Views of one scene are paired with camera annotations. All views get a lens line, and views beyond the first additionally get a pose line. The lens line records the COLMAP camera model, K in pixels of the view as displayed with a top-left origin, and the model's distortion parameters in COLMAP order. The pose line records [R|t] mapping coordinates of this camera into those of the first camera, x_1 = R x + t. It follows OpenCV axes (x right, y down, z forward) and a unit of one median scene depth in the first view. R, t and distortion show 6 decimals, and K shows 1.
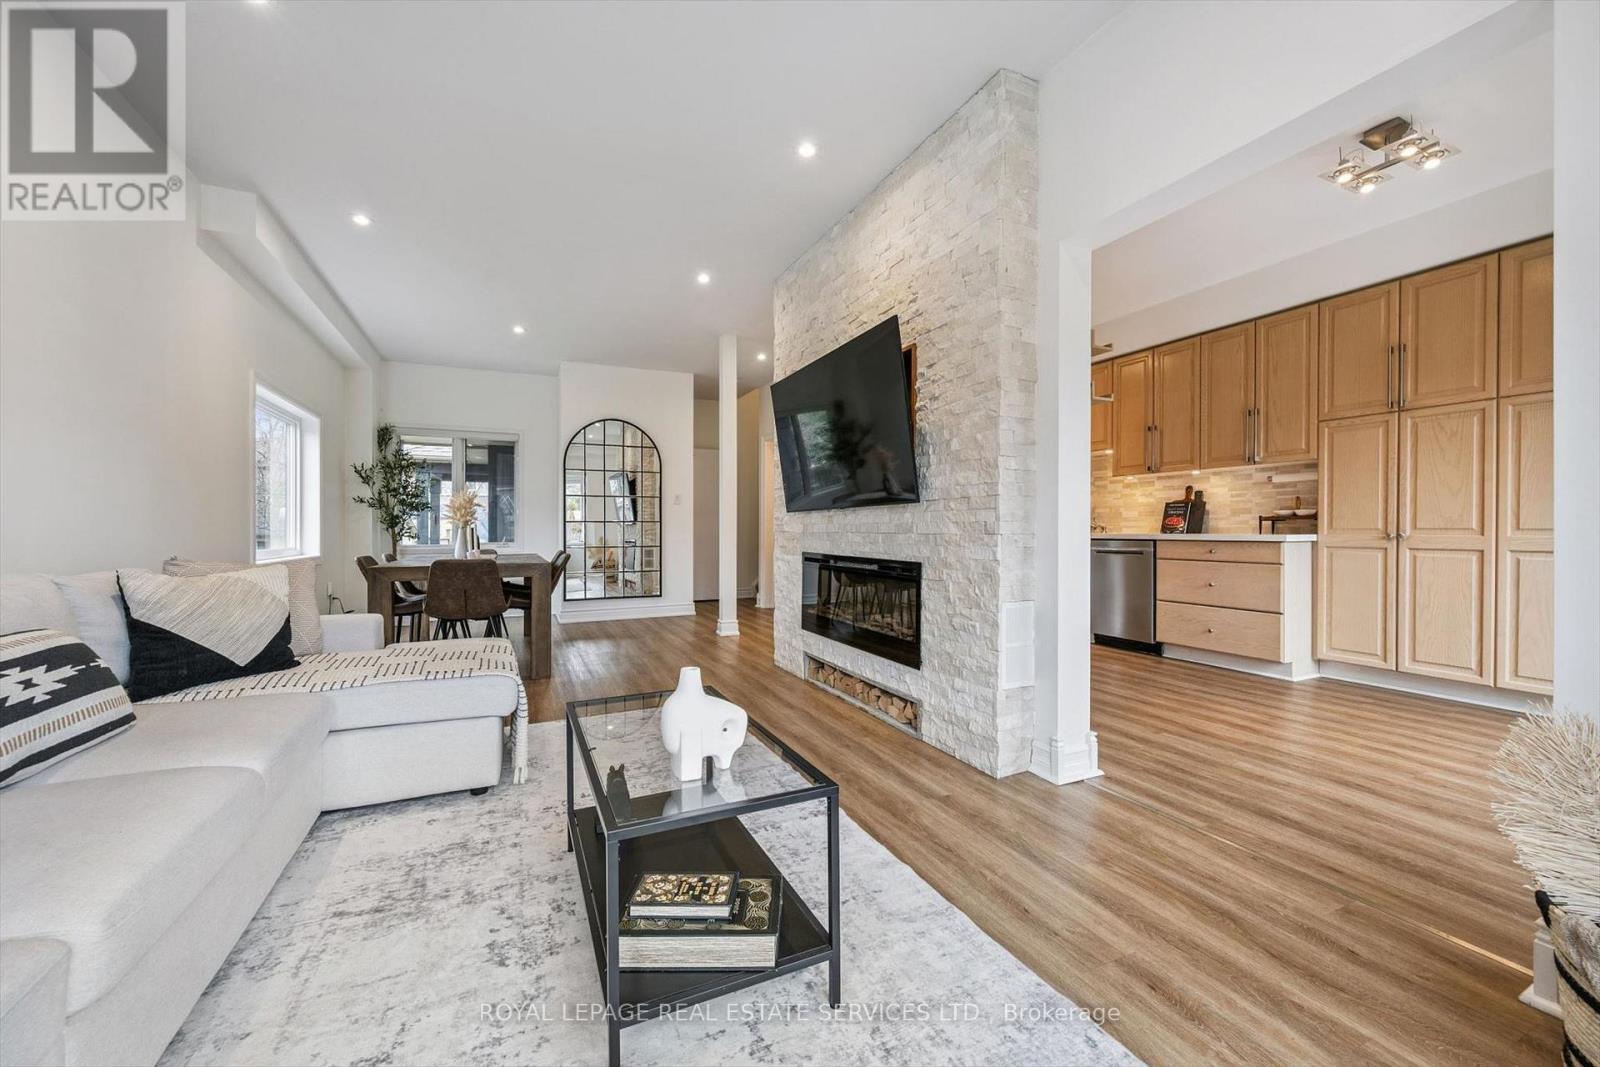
lens RADIAL K [[623.5, 0, 801.2], [0, 623.5, 530.9], [0, 0, 1]] dist [-0.001537, -0.000089]
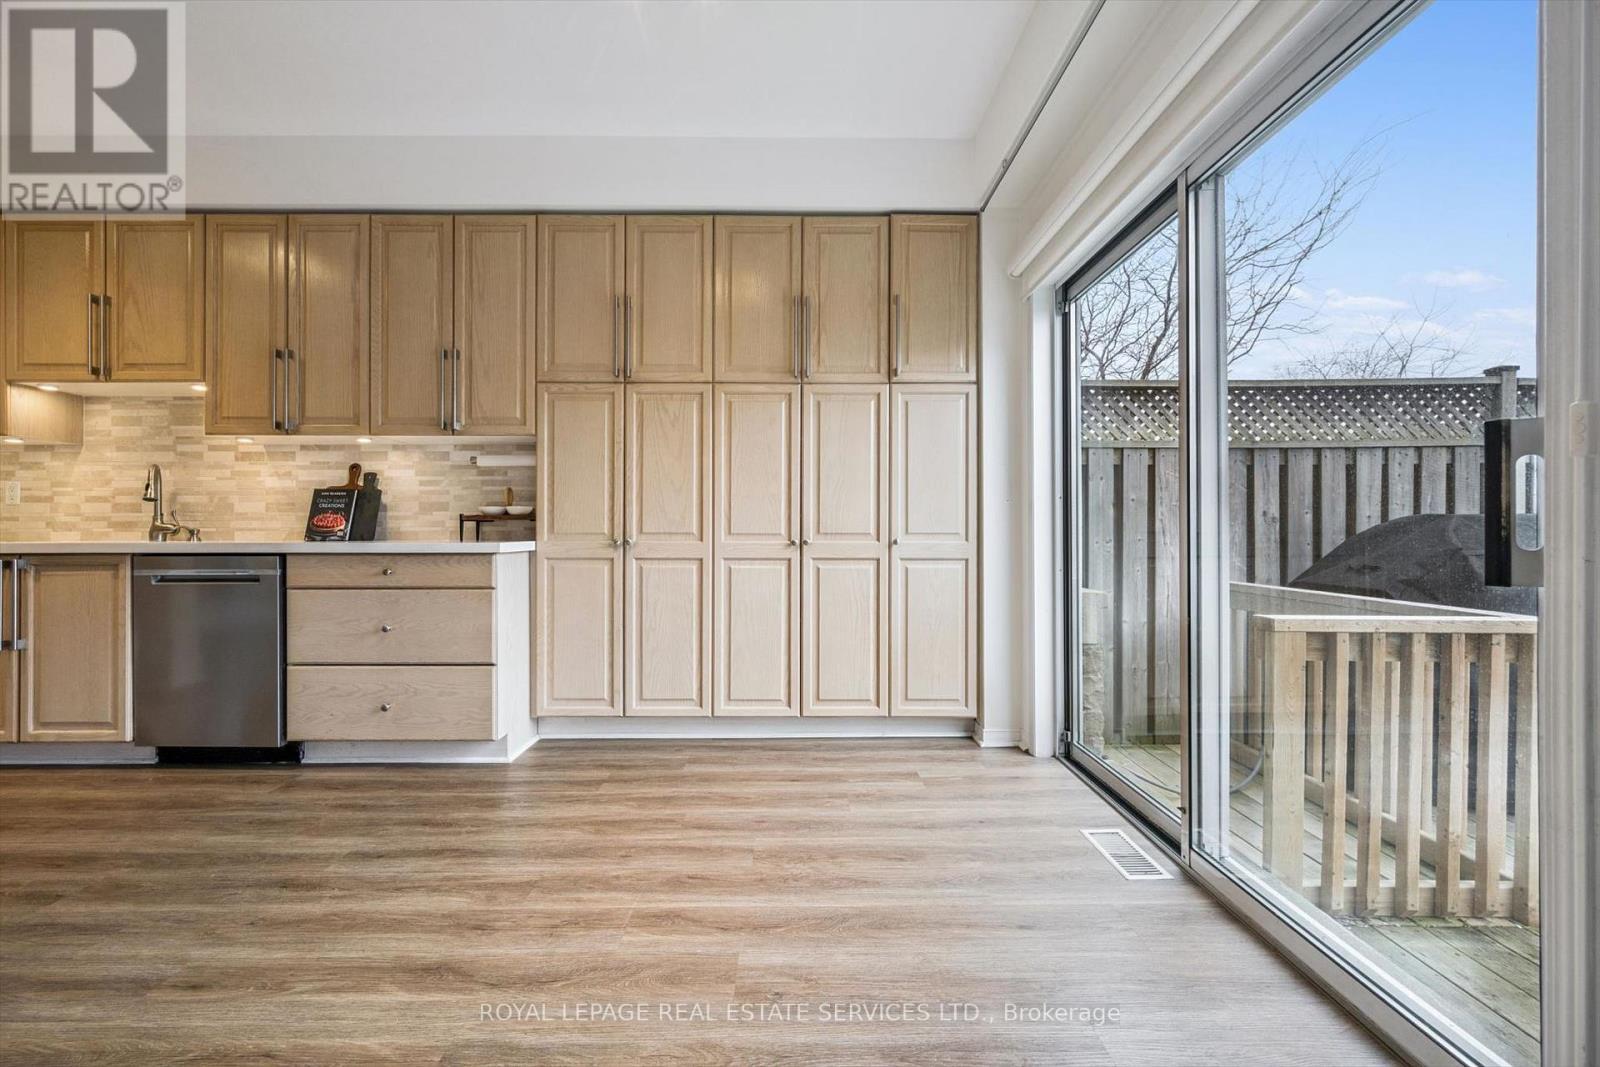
lens RADIAL K [[623.5, 0, 793.6], [0, 623.5, 532.5], [0, 0, 1]] dist [-0.001537, -0.000089]
pose [[0.420757, -0.000986, 0.907173, 0.282144], [0.003003, 0.999995, -0.000306, -0.002833], [-0.907168, 0.002853, 0.420758, 0.397522]]
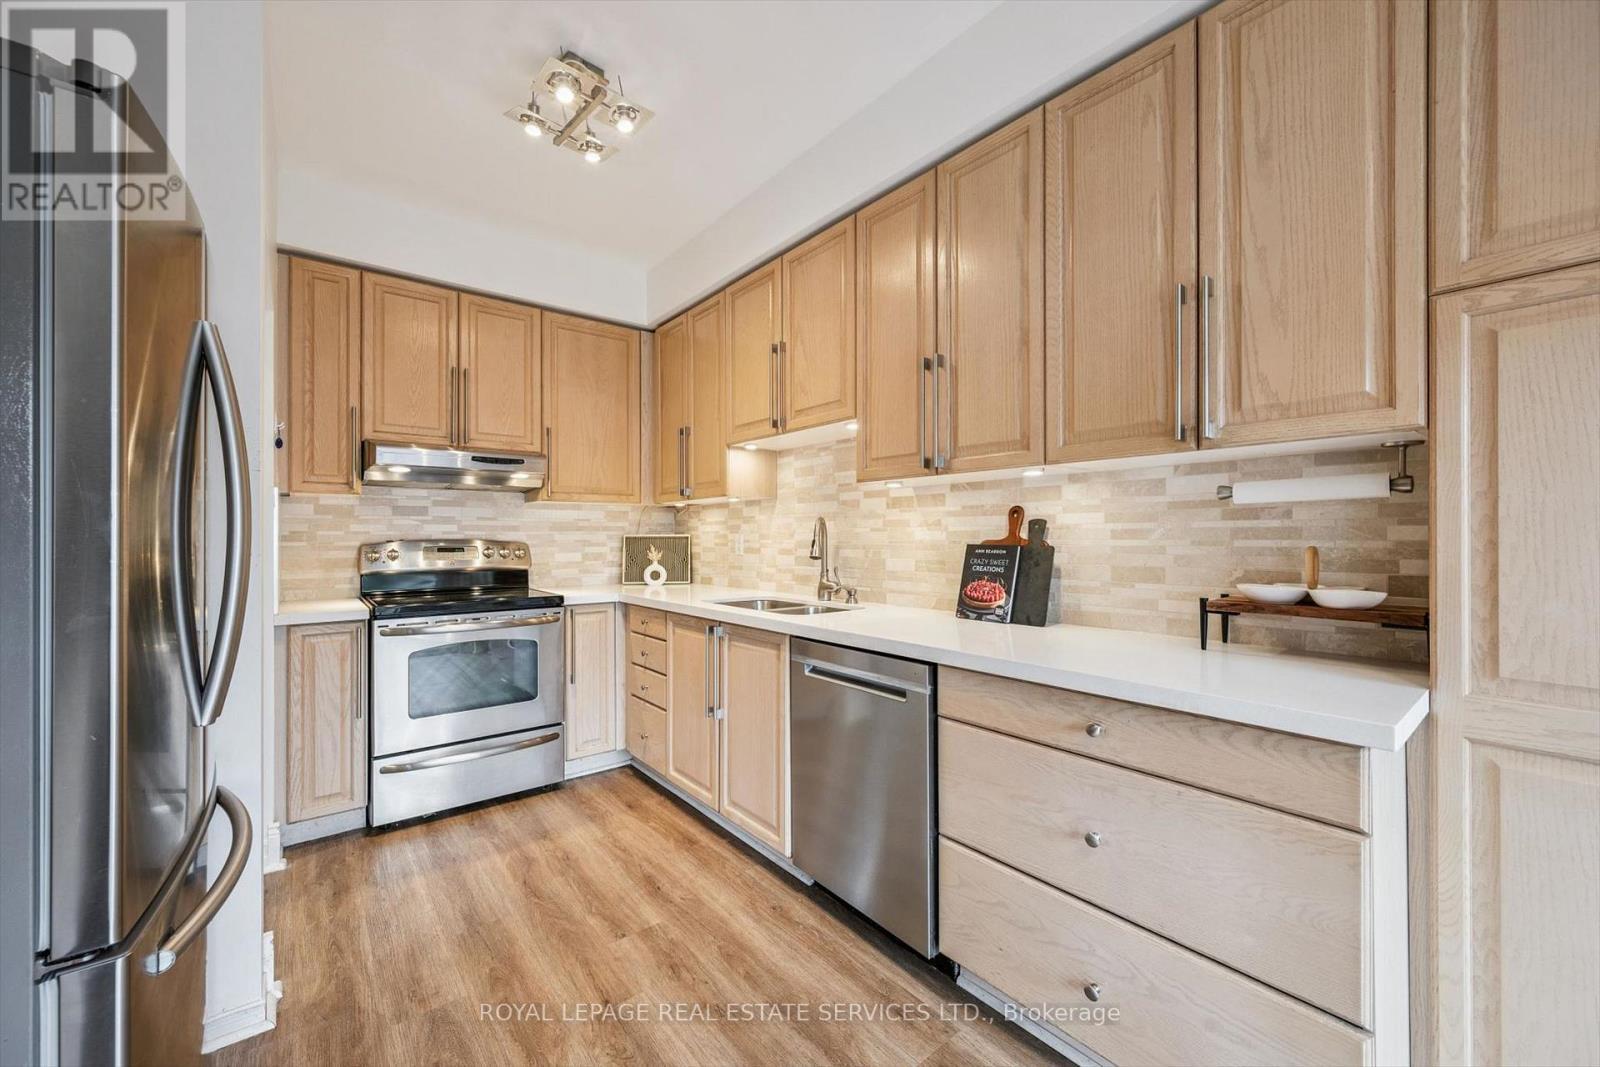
lens RADIAL K [[623.5, 0, 798.1], [0, 623.5, 530.3], [0, 0, 1]] dist [-0.001537, -0.000089]
pose [[0.971530, 0.000174, 0.236917, 0.437621], [0.002997, 0.999911, -0.013024, -0.059055], [-0.236898, 0.013363, 0.971443, 0.721416]]
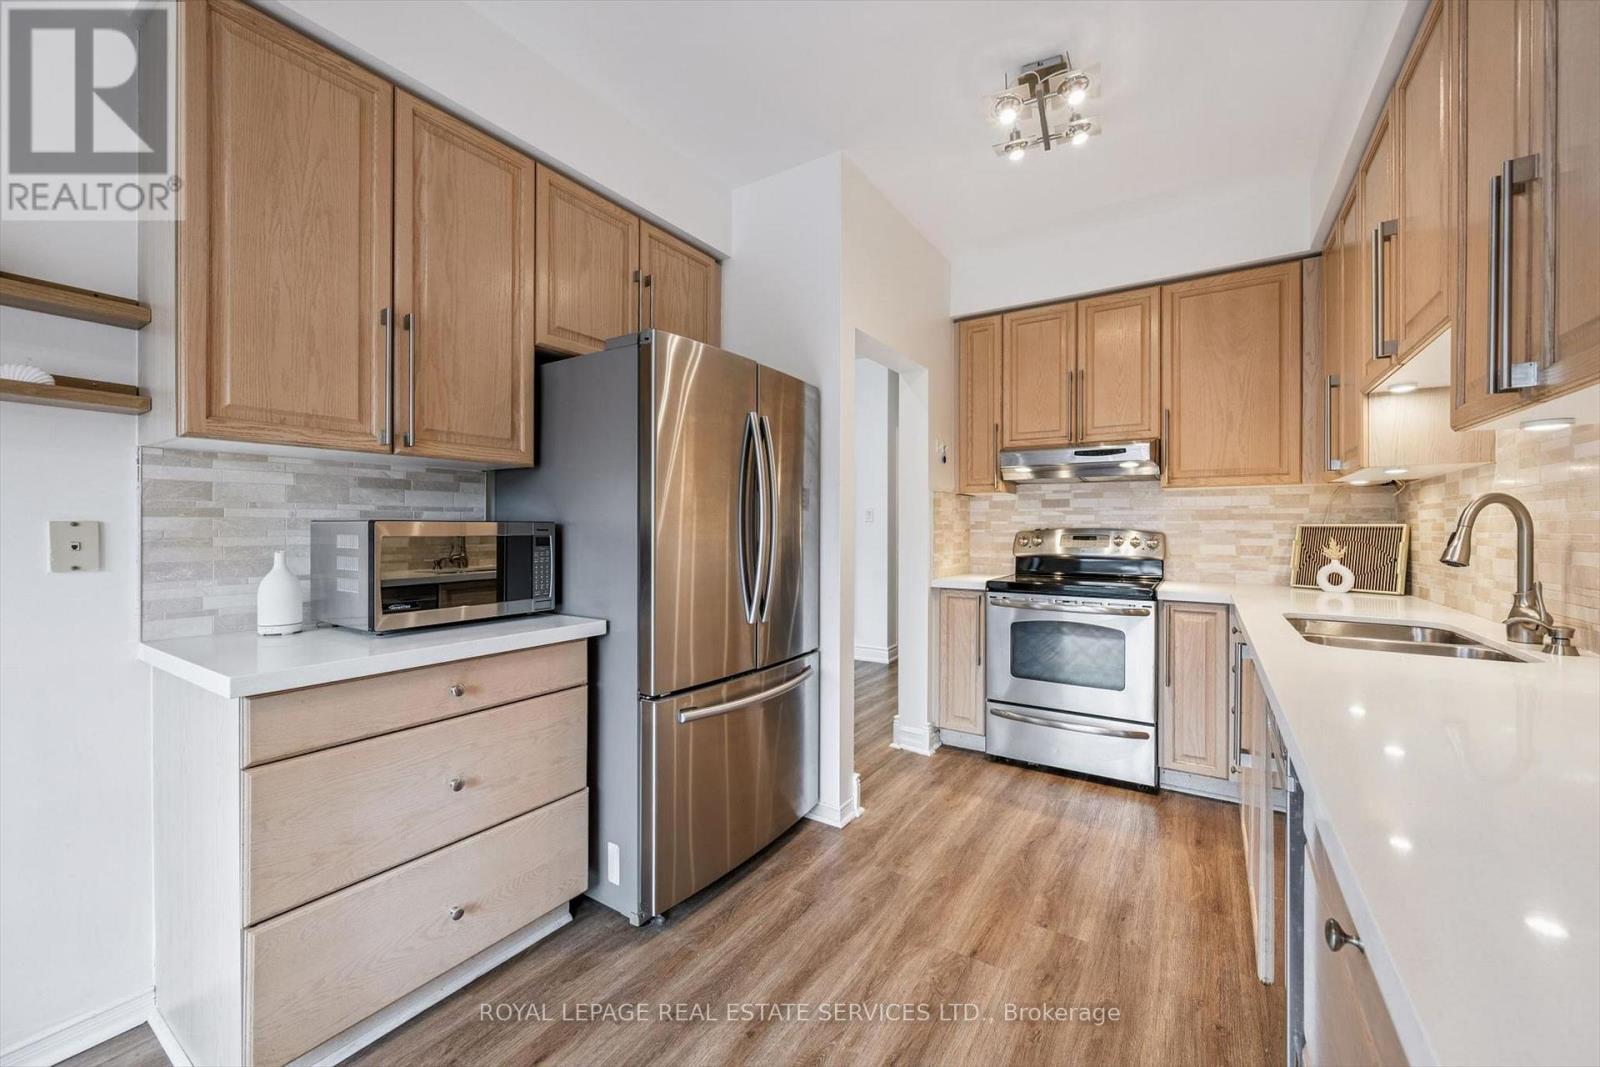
lens RADIAL K [[623.5, 0, 801.3], [0, 623.5, 523.5], [0, 0, 1]] dist [-0.001537, -0.000089]
pose [[0.533105, -0.002314, -0.846046, 0.697597], [-0.005124, 0.999969, -0.005964, -0.058725], [0.846034, 0.007514, 0.533077, 0.799499]]
